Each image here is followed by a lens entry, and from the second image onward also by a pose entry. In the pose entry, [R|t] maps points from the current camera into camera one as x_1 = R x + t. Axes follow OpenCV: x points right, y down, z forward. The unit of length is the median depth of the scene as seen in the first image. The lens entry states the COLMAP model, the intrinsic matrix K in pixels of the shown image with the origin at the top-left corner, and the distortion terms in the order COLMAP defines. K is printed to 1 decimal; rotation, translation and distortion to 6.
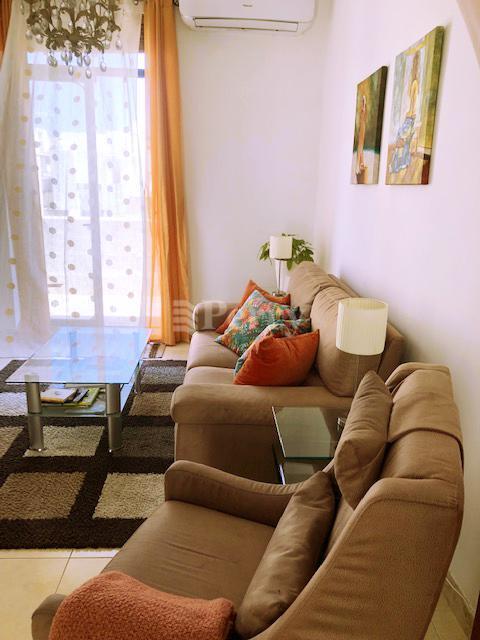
lens RADIAL K [[527.8, 0, 244.3], [0, 527.8, 322.4], [0, 0, 1]] dist [0.028400, -0.035841]
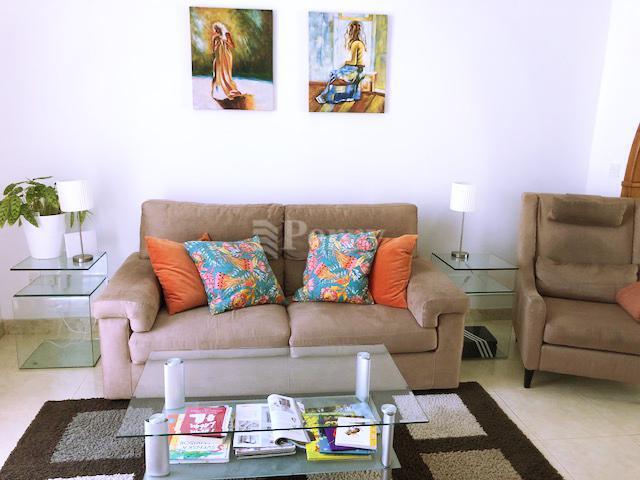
lens RADIAL K [[527.8, 0, 317.2], [0, 527.8, 239.7], [0, 0, 1]] dist [0.028400, -0.035841]
pose [[-0.075998, -0.256695, 0.963500, -0.990500], [0.230211, 0.935670, 0.267439, -0.298816], [-0.970169, 0.242133, -0.012015, 1.040849]]
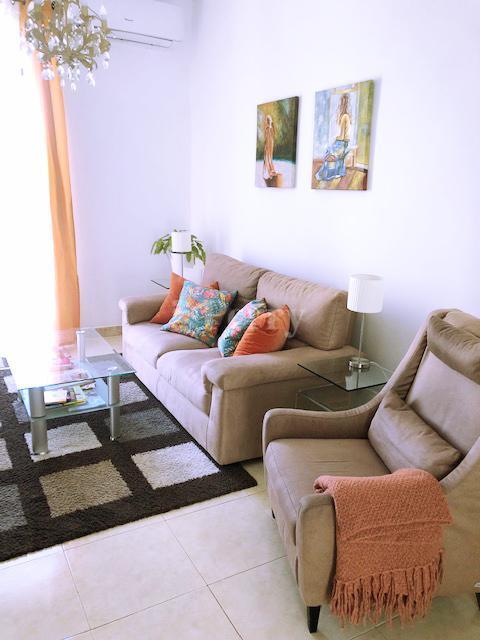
lens RADIAL K [[527.8, 0, 239.4], [0, 527.8, 318.9], [0, 0, 1]] dist [0.028400, -0.035841]
pose [[0.894923, -0.115701, 0.430960, -0.473677], [0.111874, 0.993130, 0.034312, -0.007952], [-0.431969, 0.017506, 0.901718, -0.084316]]
